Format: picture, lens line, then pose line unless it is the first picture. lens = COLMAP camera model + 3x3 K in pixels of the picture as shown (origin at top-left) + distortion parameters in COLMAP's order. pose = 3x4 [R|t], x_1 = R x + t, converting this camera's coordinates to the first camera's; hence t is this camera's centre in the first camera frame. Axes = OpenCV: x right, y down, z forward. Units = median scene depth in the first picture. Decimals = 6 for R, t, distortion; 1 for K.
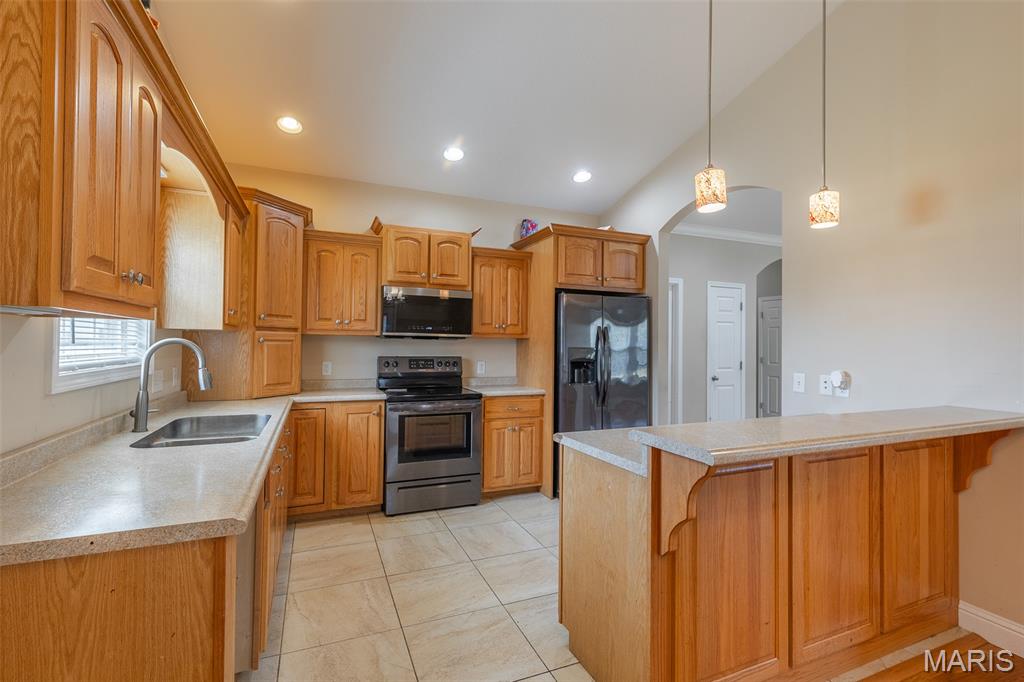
lens RADIAL K [[464.7, 0, 512.7], [0, 464.7, 341.0], [0, 0, 1]] dist [0.006008, -0.000707]
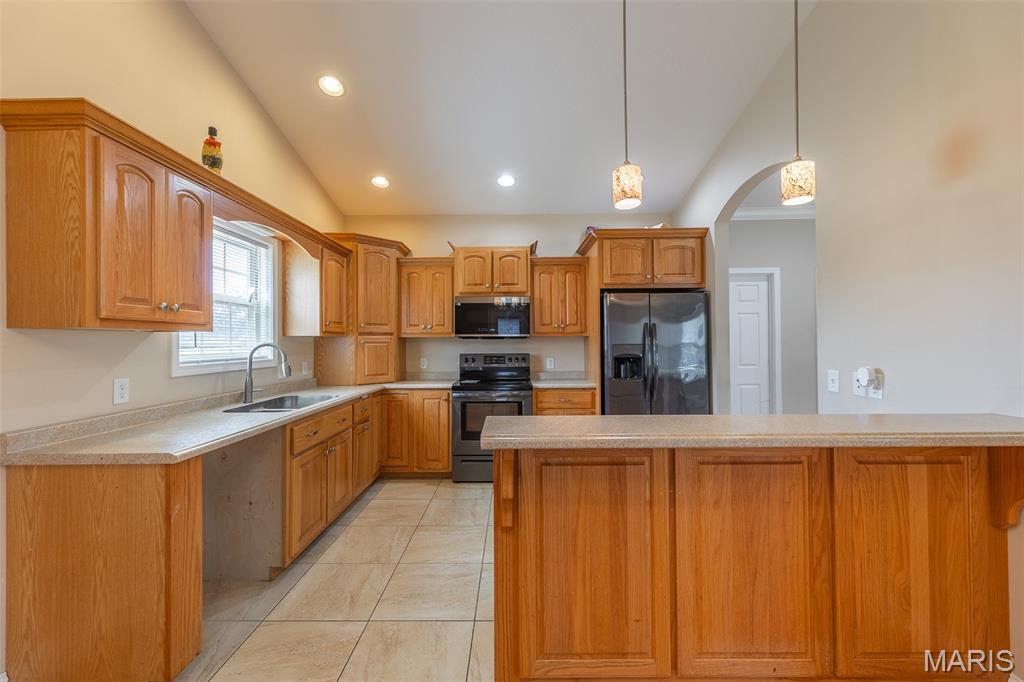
lens RADIAL K [[416.7, 0, 510.1], [0, 416.7, 340.5], [0, 0, 1]] dist [0.004331, 0.000642]
pose [[0.917597, -0.019514, -0.397033, 0.329517], [0.020030, 0.999795, -0.002847, 0.004327], [0.397007, -0.005341, 0.917800, 0.041174]]
